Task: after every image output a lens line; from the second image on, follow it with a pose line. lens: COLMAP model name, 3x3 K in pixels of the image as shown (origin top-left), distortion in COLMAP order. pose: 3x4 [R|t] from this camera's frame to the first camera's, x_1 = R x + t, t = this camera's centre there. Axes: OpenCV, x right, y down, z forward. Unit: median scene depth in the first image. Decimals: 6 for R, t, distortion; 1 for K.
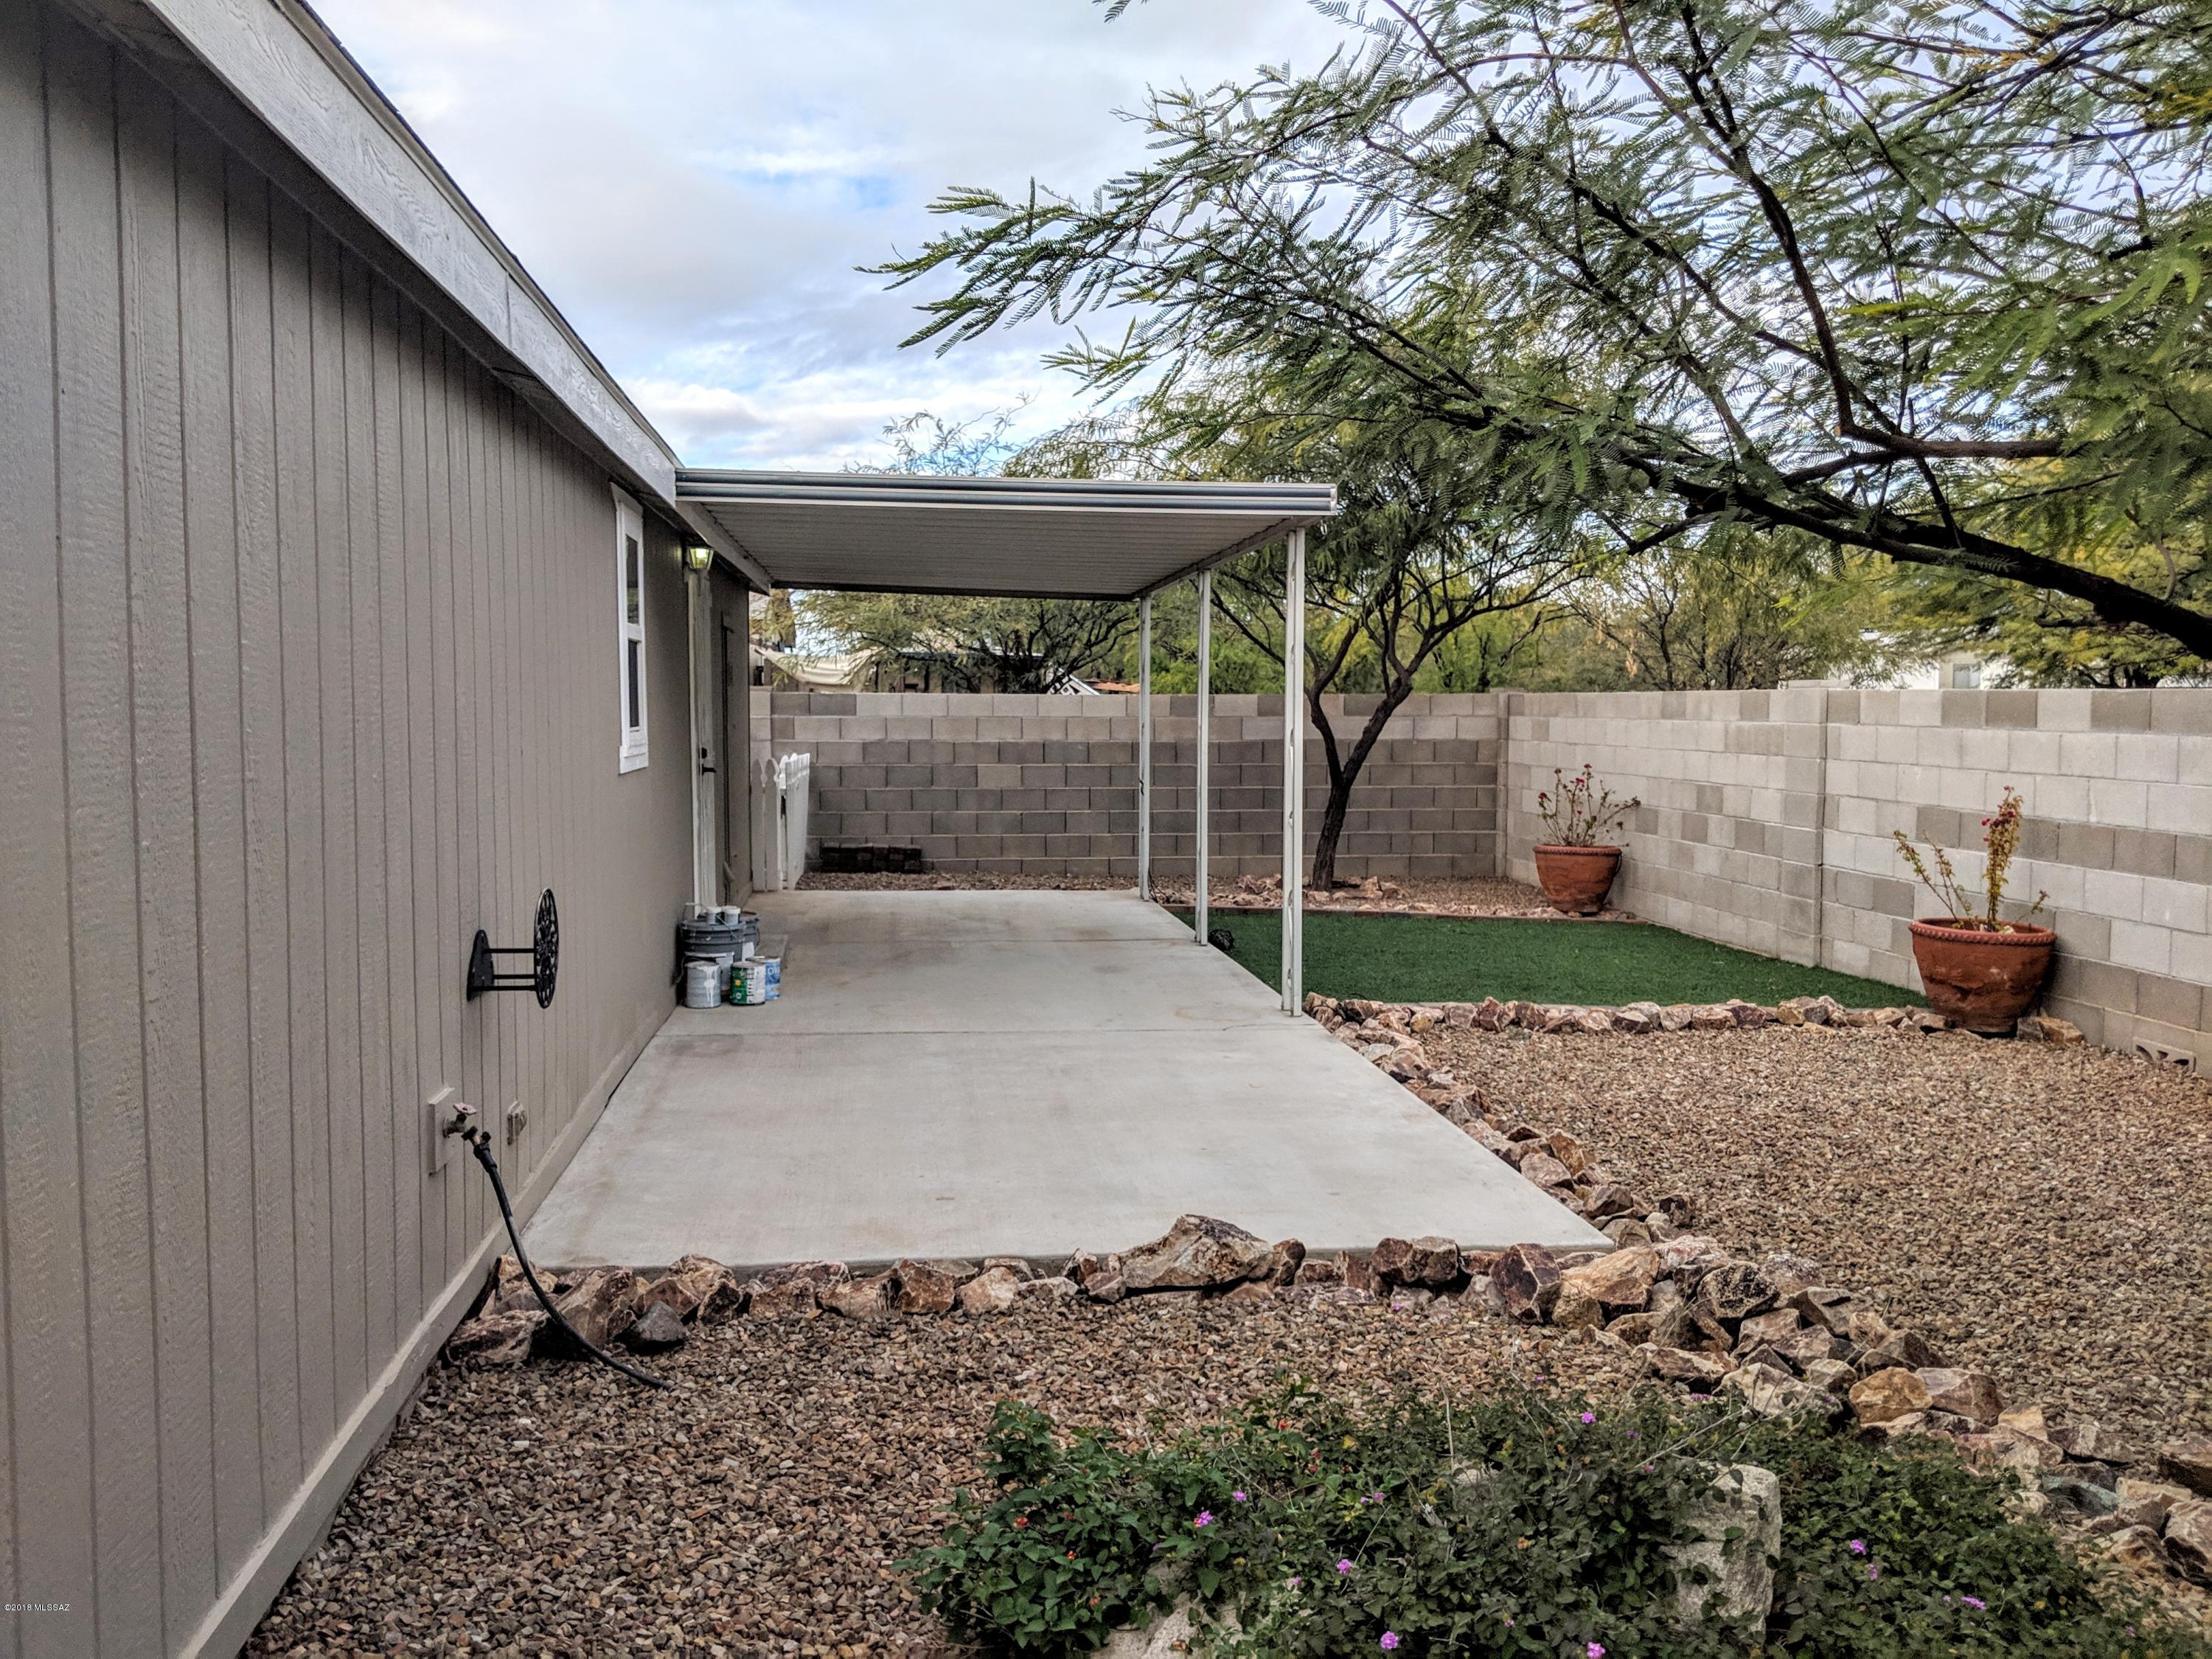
lens RADIAL K [[1749.7, 0, 1106.7], [0, 1749.7, 836.4], [0, 0, 1]] dist [0.069258, -0.155437]
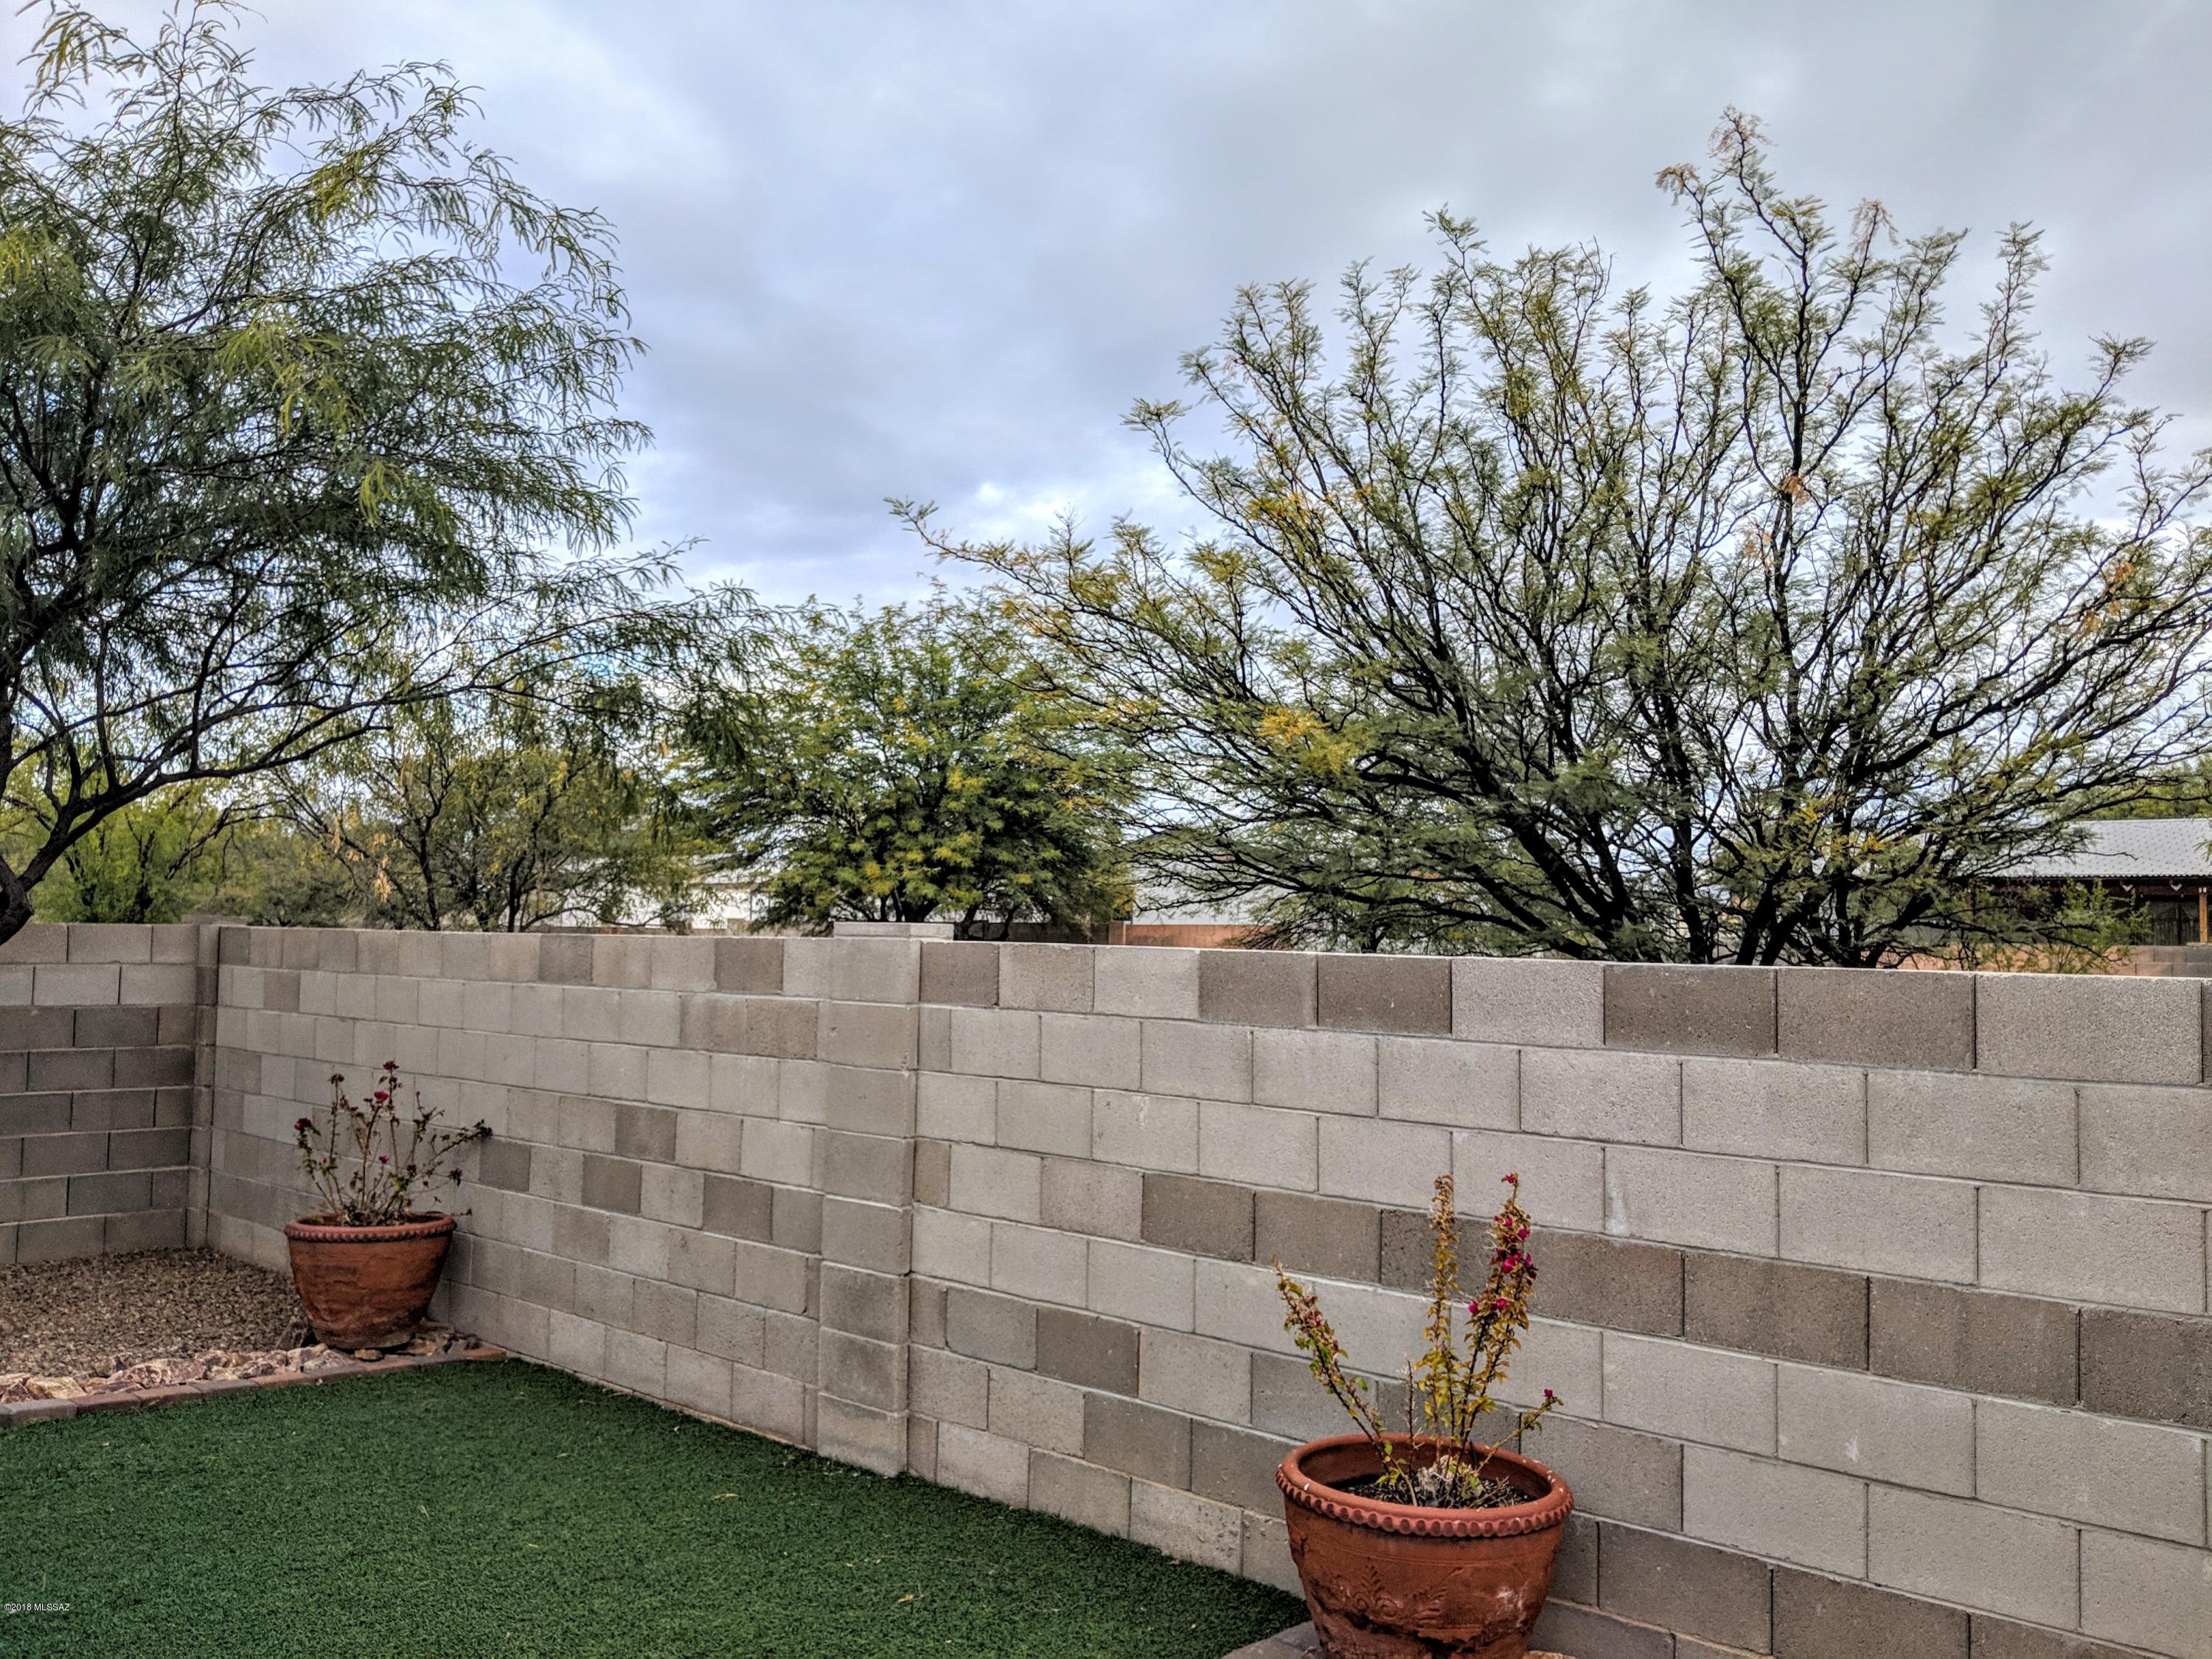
lens RADIAL K [[1749.7, 0, 1106.7], [0, 1749.7, 836.4], [0, 0, 1]] dist [0.069258, -0.155437]
pose [[0.751618, 0.048657, 0.657802, 0.086578], [0.034392, 0.993028, -0.112750, -0.046353], [-0.658702, 0.107368, 0.744704, 0.491276]]
